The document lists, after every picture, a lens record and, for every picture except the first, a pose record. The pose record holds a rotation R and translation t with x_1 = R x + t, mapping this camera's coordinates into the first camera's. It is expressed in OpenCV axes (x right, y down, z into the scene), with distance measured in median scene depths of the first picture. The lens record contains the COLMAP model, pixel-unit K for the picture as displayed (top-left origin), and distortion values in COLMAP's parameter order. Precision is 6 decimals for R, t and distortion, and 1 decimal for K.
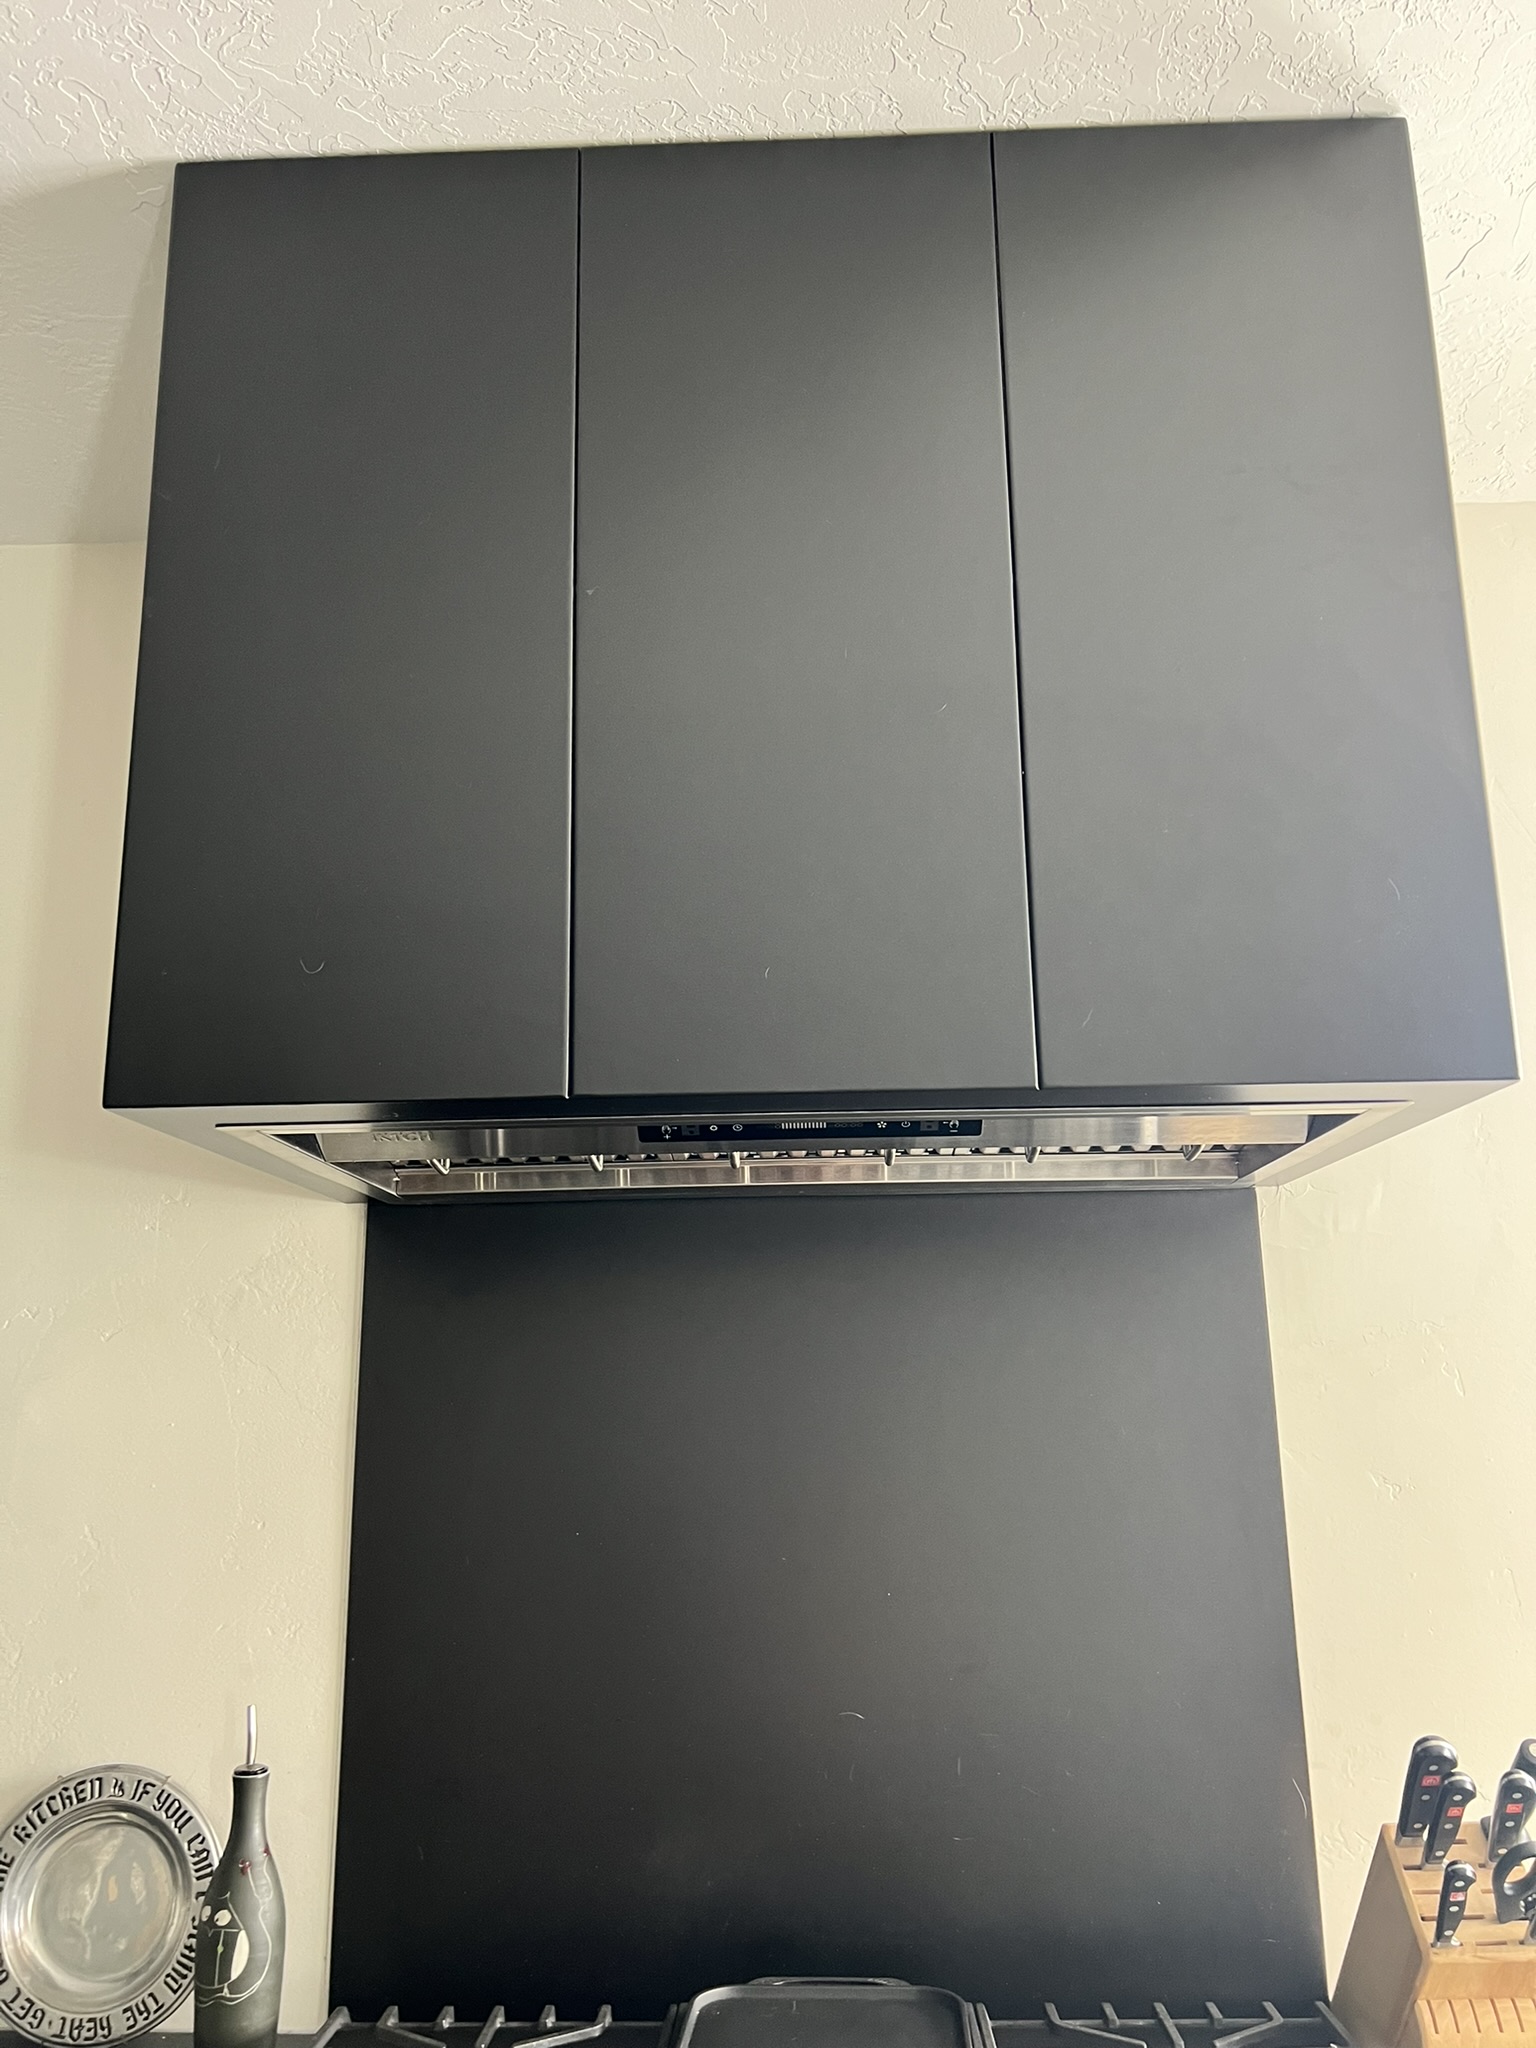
lens RADIAL K [[1580.5, 0, 748.5], [0, 1580.5, 1018.8], [0, 0, 1]] dist [0.083020, -0.089729]
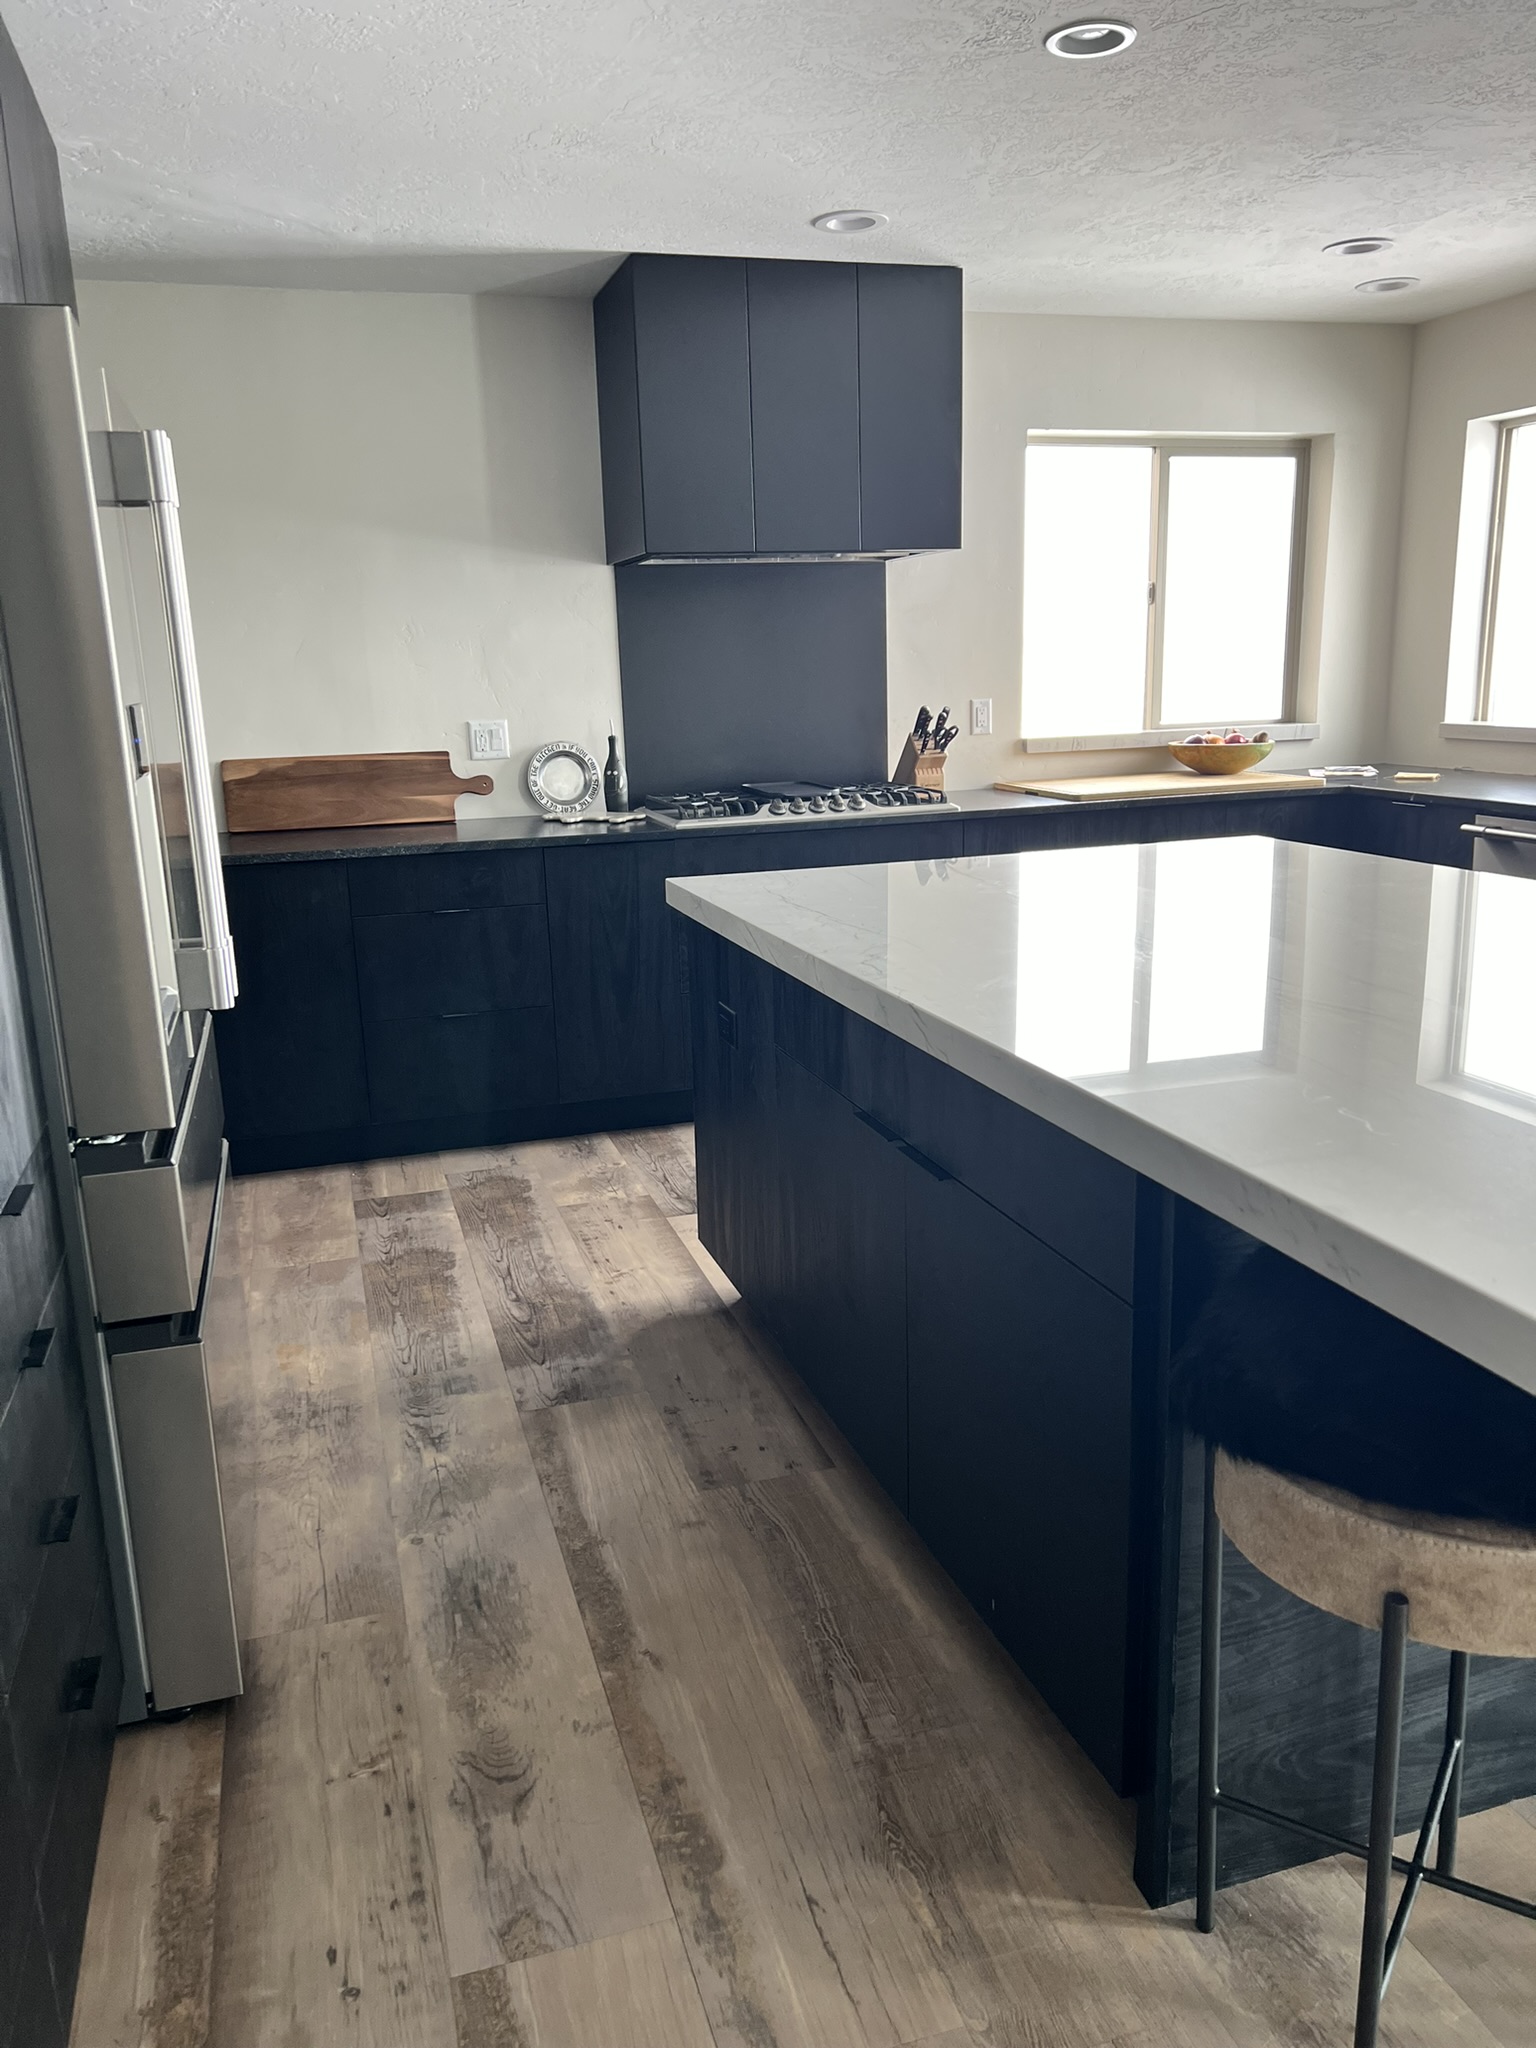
lens RADIAL K [[1543.0, 0, 776.0], [0, 1543.0, 1023.8], [0, 0, 1]] dist [0.082749, -0.090666]
pose [[0.947598, -0.087053, 0.307376, -1.121990], [-0.056951, 0.900713, 0.430666, -0.469755], [-0.314348, -0.425604, 0.848556, -2.373148]]
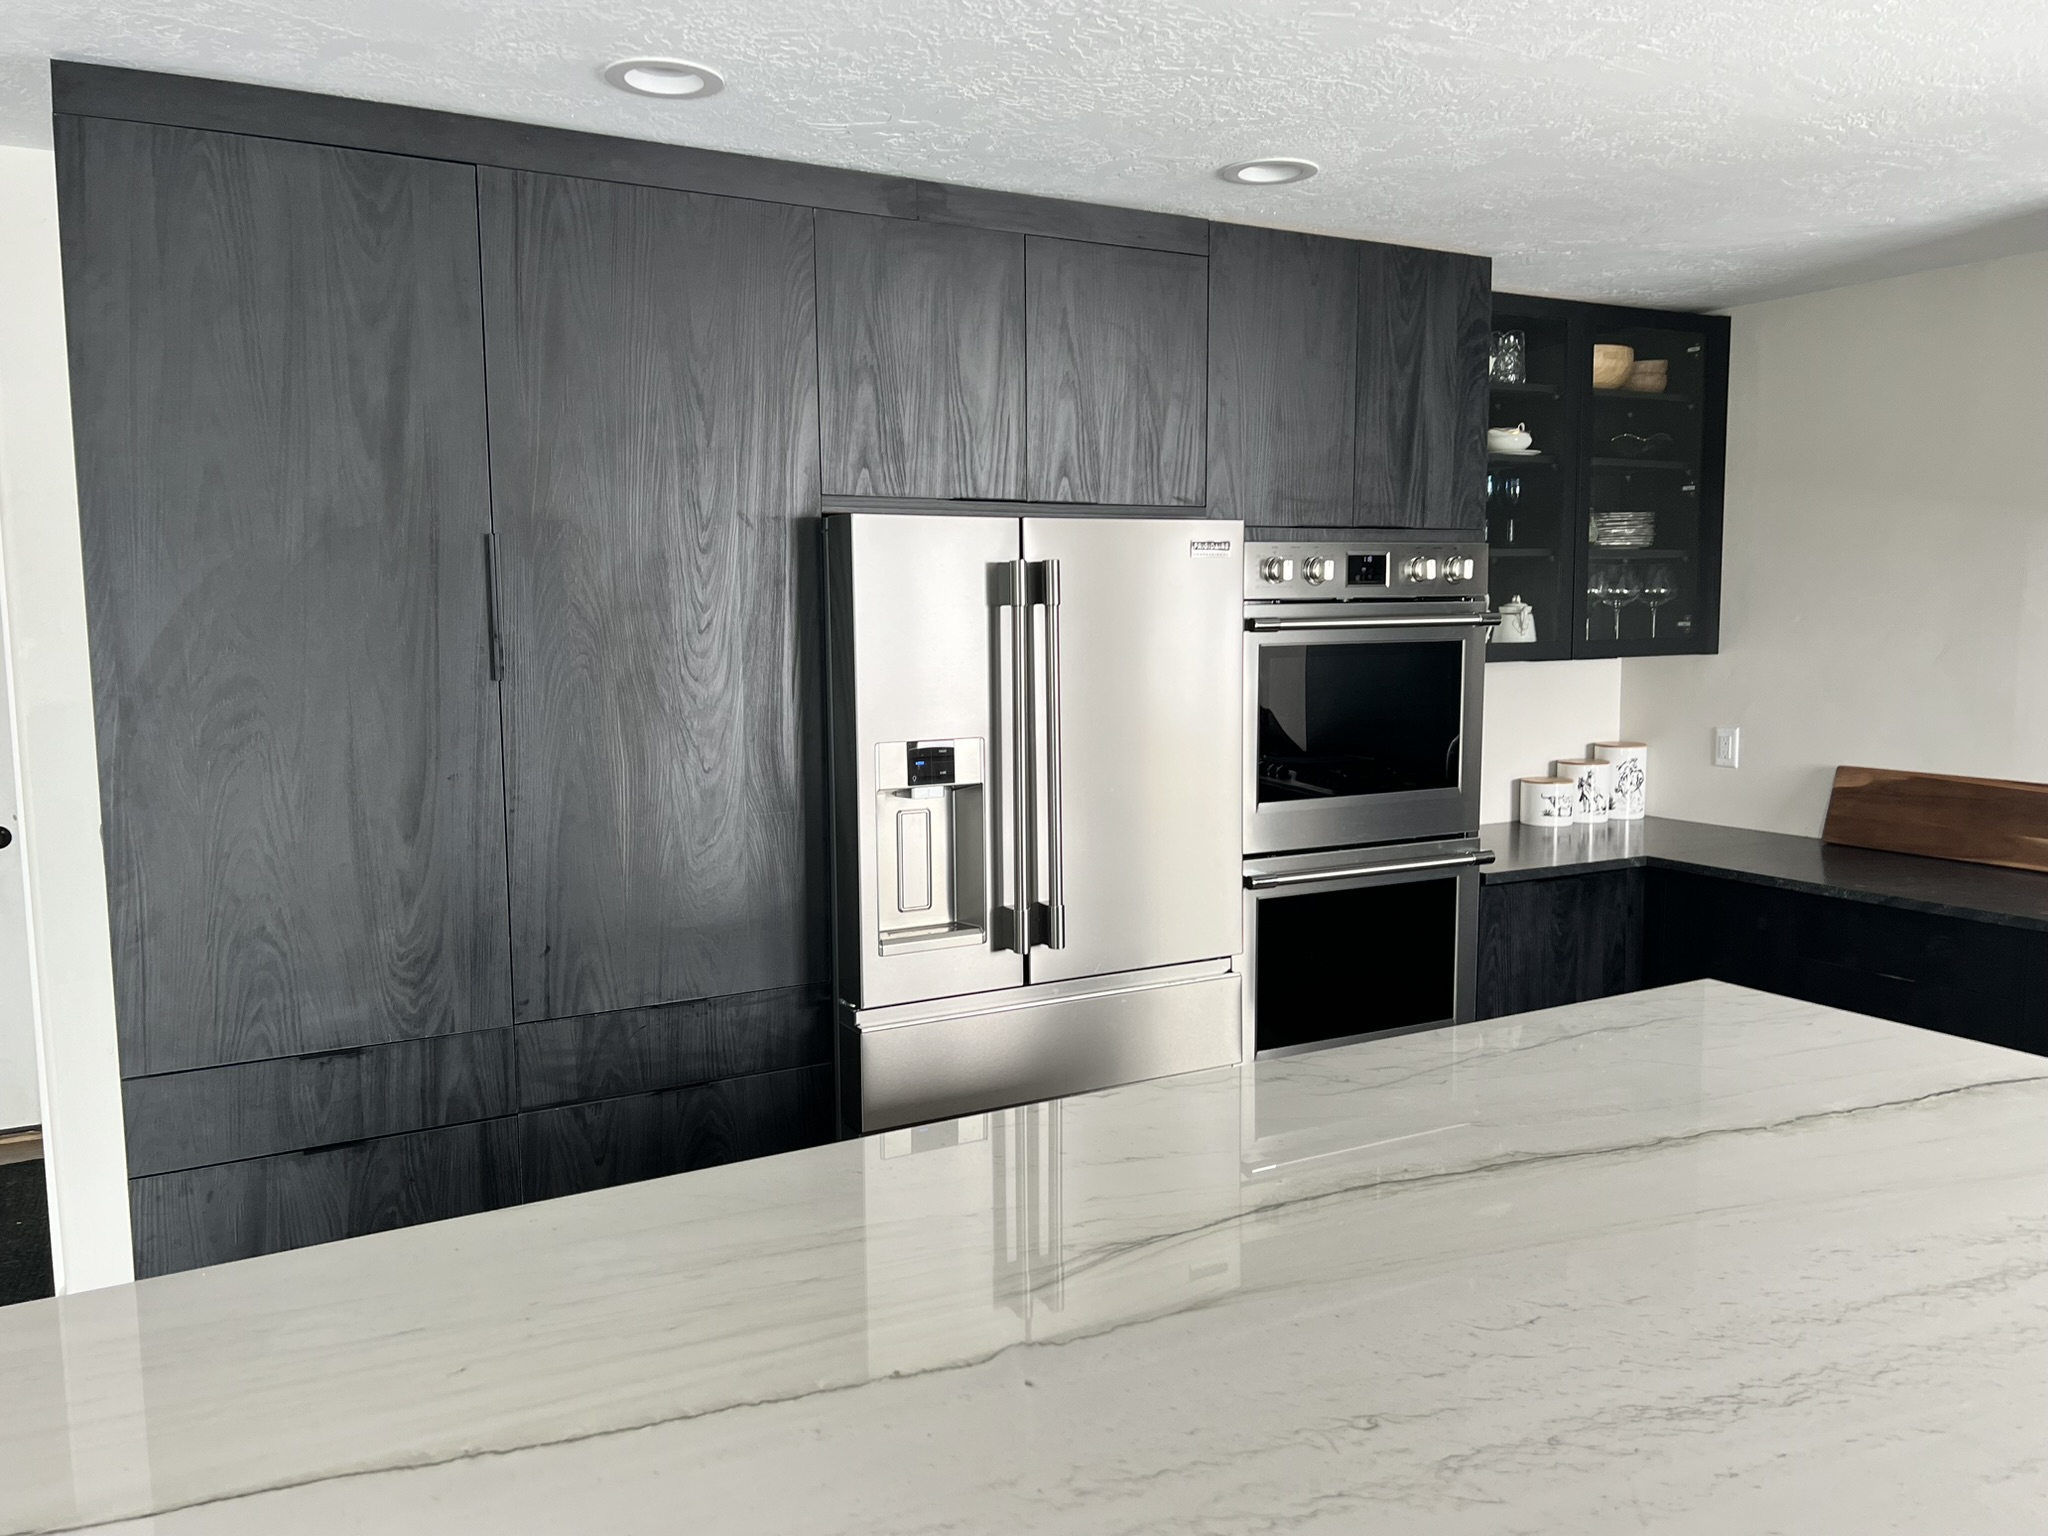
lens RADIAL K [[1543.0, 0, 1024.0], [0, 1543.0, 768.0], [0, 0, 1]] dist [0.082749, -0.090666]
pose [[0.513172, 0.092207, -0.853319, 0.693229], [0.201382, 0.953523, 0.224142, -0.504836], [0.834326, -0.286867, 0.470752, -1.775012]]
